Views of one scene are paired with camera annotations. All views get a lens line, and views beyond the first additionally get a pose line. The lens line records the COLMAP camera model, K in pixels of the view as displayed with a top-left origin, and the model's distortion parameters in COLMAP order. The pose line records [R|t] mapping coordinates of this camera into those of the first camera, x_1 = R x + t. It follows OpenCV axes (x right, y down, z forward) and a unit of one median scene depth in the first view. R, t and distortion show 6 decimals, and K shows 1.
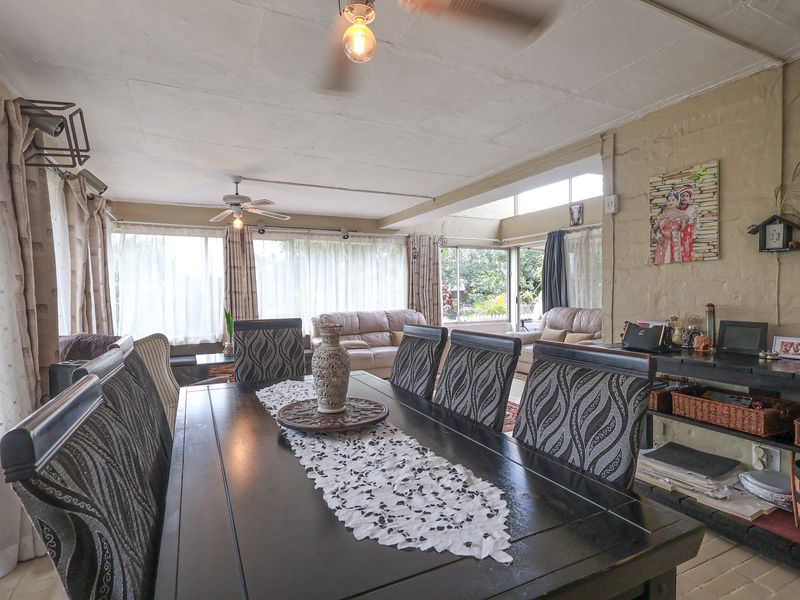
lens RADIAL K [[422.2, 0, 397.8], [0, 422.2, 299.2], [0, 0, 1]] dist [-0.000220, -0.000548]
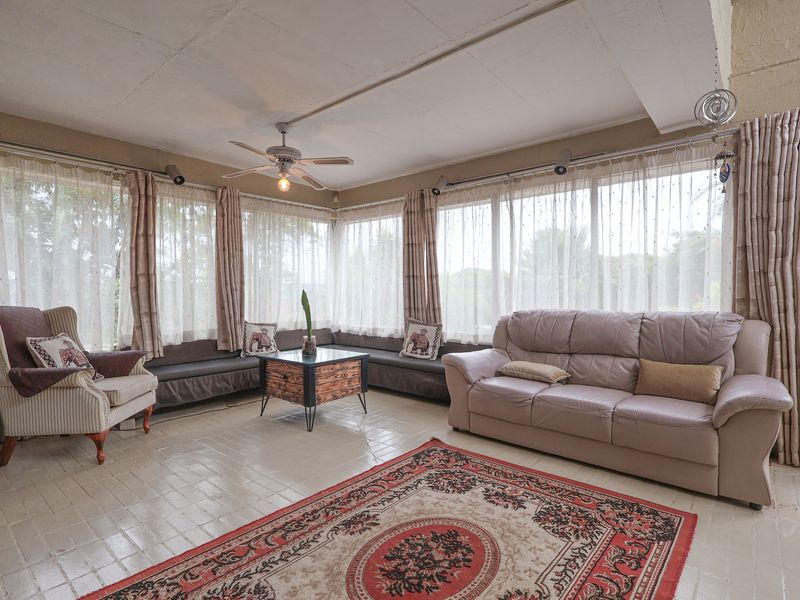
lens RADIAL K [[422.2, 0, 399.1], [0, 422.2, 300.7], [0, 0, 1]] dist [-0.000220, -0.000548]
pose [[0.400822, 0.027464, -0.915744, 0.640713], [-0.018236, 0.999592, 0.021996, 0.022327], [0.915975, 0.007883, 0.401159, 1.318157]]
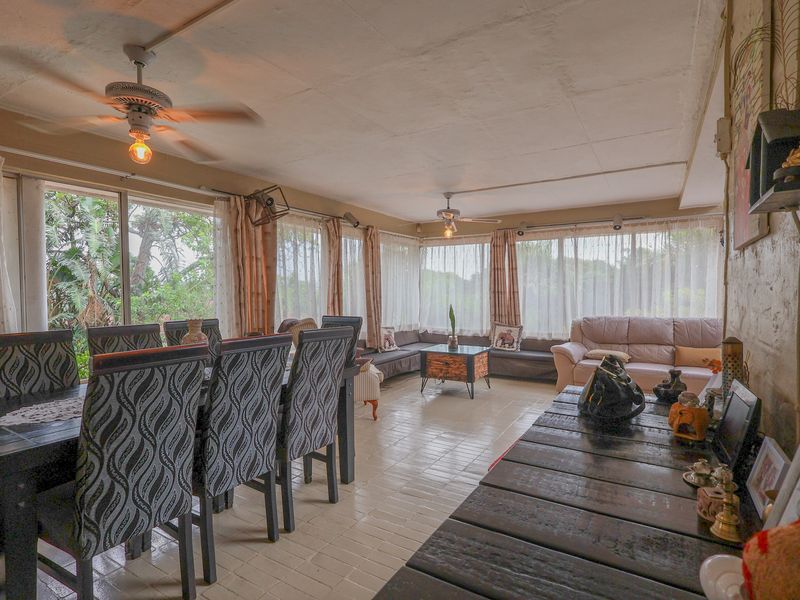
lens RADIAL K [[422.2, 0, 399.6], [0, 422.2, 300.9], [0, 0, 1]] dist [-0.000220, -0.000548]
pose [[0.538365, 0.028594, -0.842226, 0.785869], [-0.017301, 0.999589, 0.022878, -0.028888], [0.842534, 0.002255, 0.538638, 0.397958]]
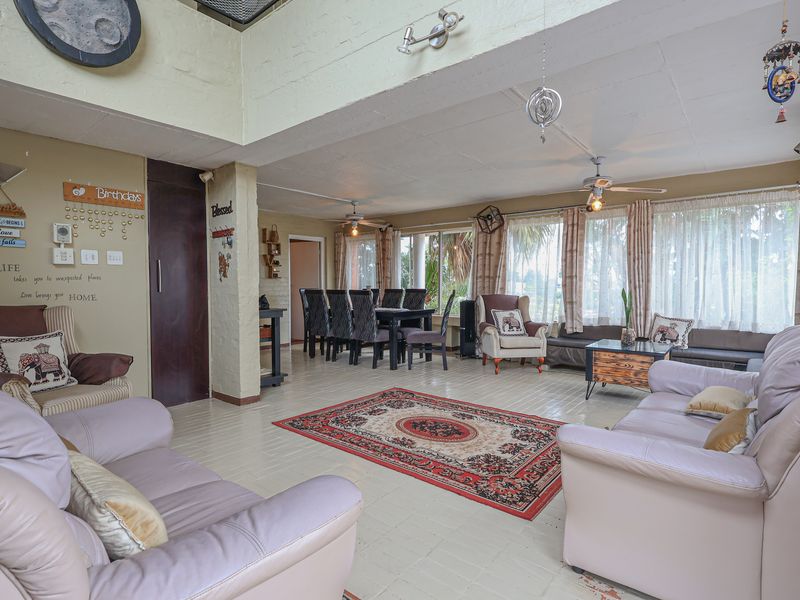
lens RADIAL K [[422.2, 0, 397.8], [0, 422.2, 300.5], [0, 0, 1]] dist [-0.000220, -0.000548]
pose [[-0.910824, 0.028293, -0.411825, 0.691122], [0.003418, 0.998131, 0.061012, -0.026369], [0.412781, 0.054163, -0.909218, 2.569610]]
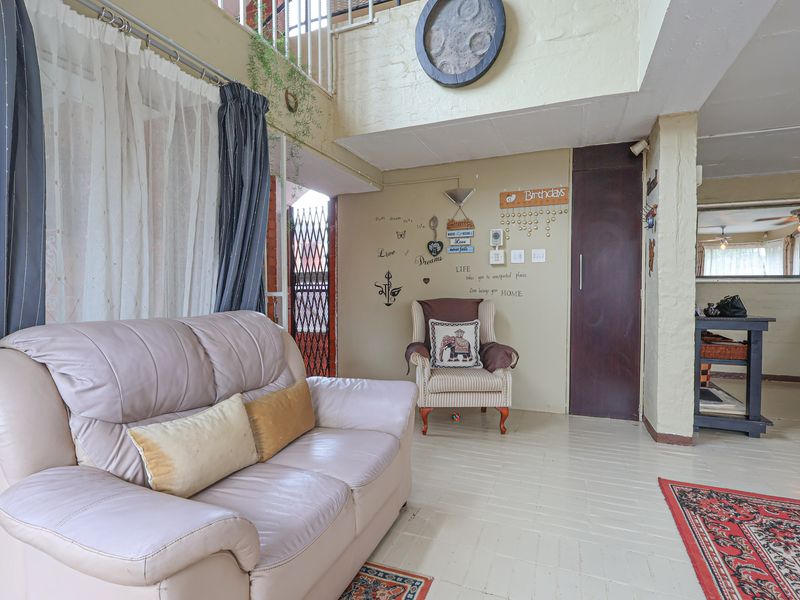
lens RADIAL K [[422.2, 0, 396.6], [0, 422.2, 300.2], [0, 0, 1]] dist [-0.000220, -0.000548]
pose [[-0.666589, -0.007597, 0.745387, 0.263809], [0.022137, 0.999305, 0.029983, 0.008530], [-0.745097, 0.036487, -0.665957, 2.268510]]
